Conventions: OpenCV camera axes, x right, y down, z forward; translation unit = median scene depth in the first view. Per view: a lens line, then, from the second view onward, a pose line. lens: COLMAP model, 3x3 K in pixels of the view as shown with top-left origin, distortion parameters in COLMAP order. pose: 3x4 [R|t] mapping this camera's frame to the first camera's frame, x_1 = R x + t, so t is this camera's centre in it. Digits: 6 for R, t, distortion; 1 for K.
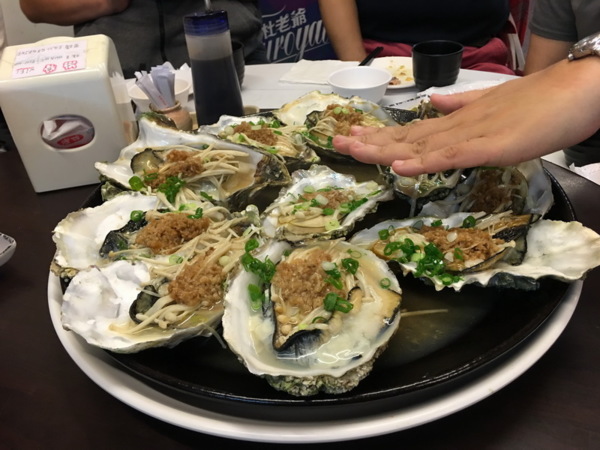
lens RADIAL K [[521.3, 0, 301.0], [0, 521.3, 221.7], [0, 0, 1]] dist [0.079875, -0.141229]
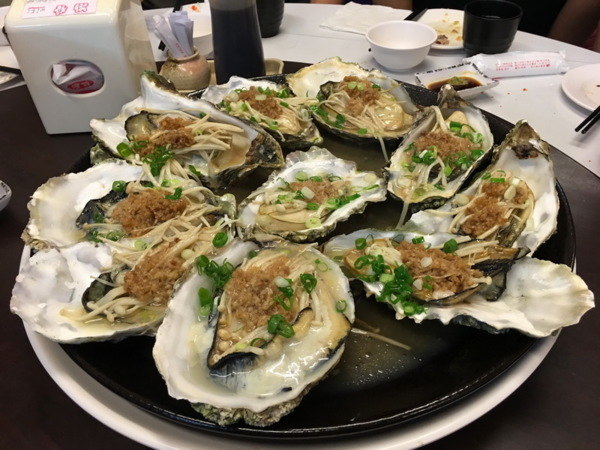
lens RADIAL K [[521.3, 0, 300.8], [0, 521.3, 225.5], [0, 0, 1]] dist [0.079875, -0.141229]
pose [[0.987788, 0.126527, -0.090912, 0.137535], [-0.112191, 0.982534, 0.148459, -0.139585], [0.108108, -0.136446, 0.984731, 0.068201]]
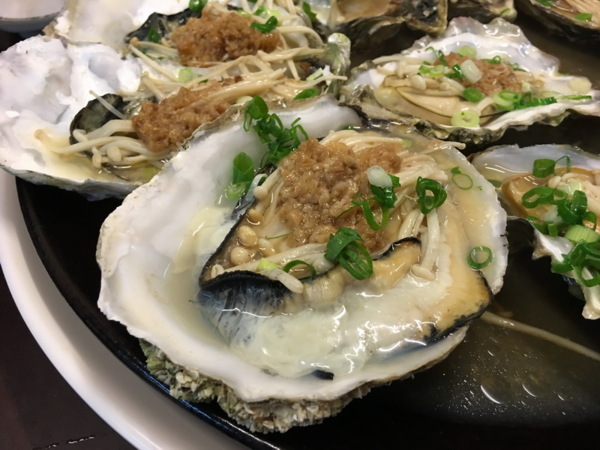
lens RADIAL K [[521.3, 0, 298.7], [0, 521.3, 226.1], [0, 0, 1]] dist [0.079875, -0.141229]
pose [[0.863862, 0.414814, -0.285782, 0.126362], [-0.335387, 0.896944, 0.288109, 0.007309], [0.375843, -0.153039, 0.913959, 0.437061]]
